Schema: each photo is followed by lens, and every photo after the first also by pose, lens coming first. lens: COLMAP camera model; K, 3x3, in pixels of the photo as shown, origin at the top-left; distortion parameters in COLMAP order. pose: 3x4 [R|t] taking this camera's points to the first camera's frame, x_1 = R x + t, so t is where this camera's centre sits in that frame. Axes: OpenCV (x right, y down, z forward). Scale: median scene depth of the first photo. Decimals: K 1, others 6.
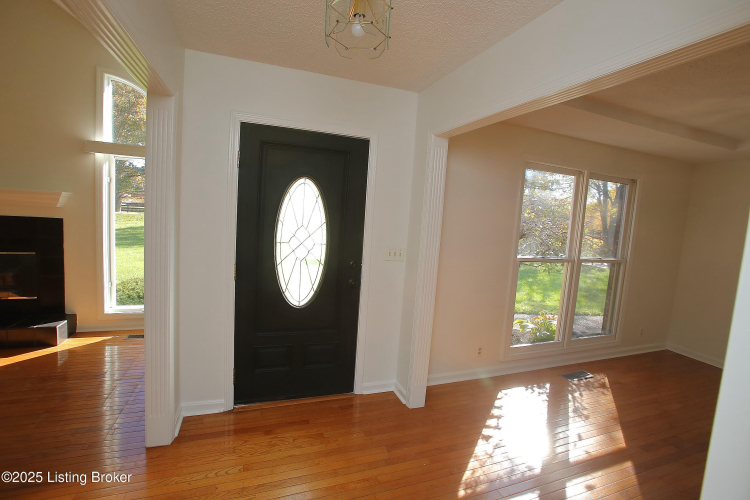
lens RADIAL K [[343.8, 0, 376.3], [0, 343.8, 246.6], [0, 0, 1]] dist [-0.069820, 0.025530]
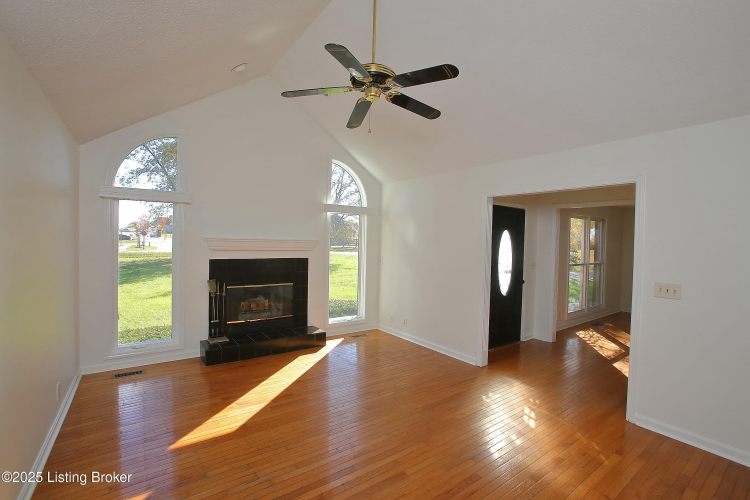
lens RADIAL K [[343.8, 0, 376.3], [0, 343.8, 246.6], [0, 0, 1]] dist [-0.069820, 0.025530]
pose [[0.965996, -0.052869, 0.253094, -1.197762], [0.070344, 0.995687, -0.060495, -0.029967], [-0.248804, 0.076242, 0.965548, -0.606207]]
